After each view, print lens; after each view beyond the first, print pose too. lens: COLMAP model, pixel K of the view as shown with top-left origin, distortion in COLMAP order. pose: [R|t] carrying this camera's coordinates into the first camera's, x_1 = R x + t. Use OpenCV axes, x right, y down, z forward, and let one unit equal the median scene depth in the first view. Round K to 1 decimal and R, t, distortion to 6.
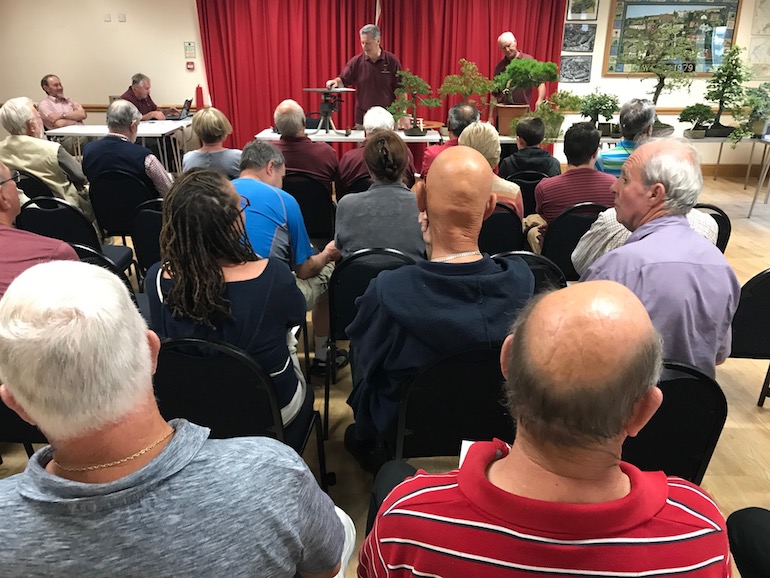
lens RADIAL K [[639.0, 0, 403.9], [0, 639.0, 297.6], [0, 0, 1]] dist [-0.001085, 0.007263]
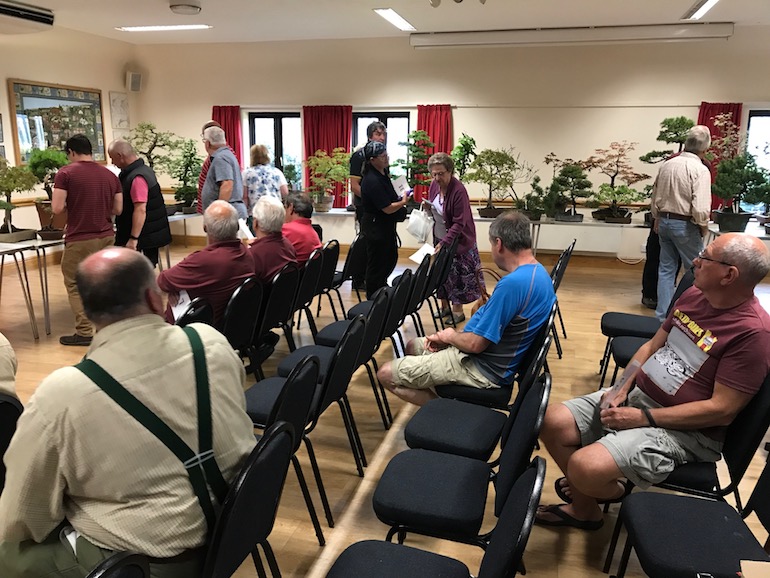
lens RADIAL K [[639.0, 0, 391.2], [0, 639.0, 284.8], [0, 0, 1]] dist [-0.001085, 0.007263]
pose [[0.257700, -0.206662, 0.943865, -0.483008], [0.334955, 0.935391, 0.113355, -0.109942], [-0.906309, 0.286941, 0.310273, 0.267996]]
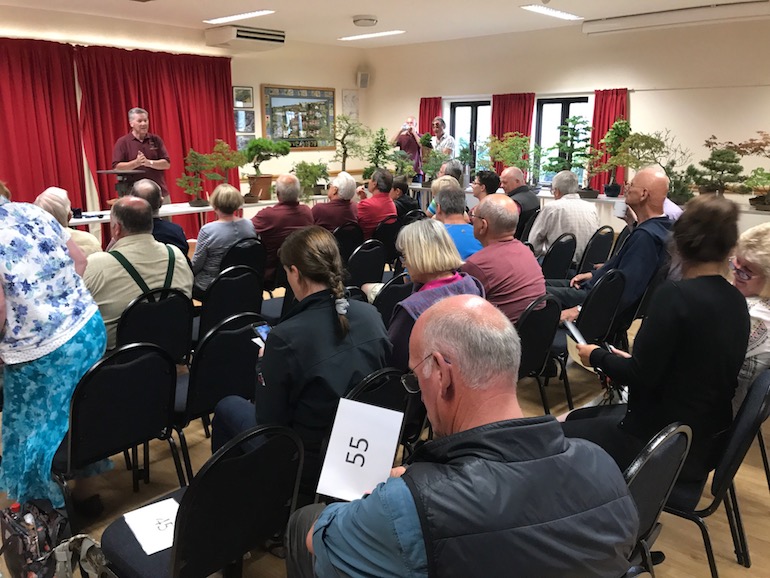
lens RADIAL K [[639.0, 0, 388.0], [0, 639.0, 288.1], [0, 0, 1]] dist [-0.001085, 0.007263]
pose [[0.668563, -0.185869, 0.720053, -0.489121], [0.271959, 0.962300, -0.004111, -0.017636], [-0.692143, 0.198573, 0.693907, 0.018727]]
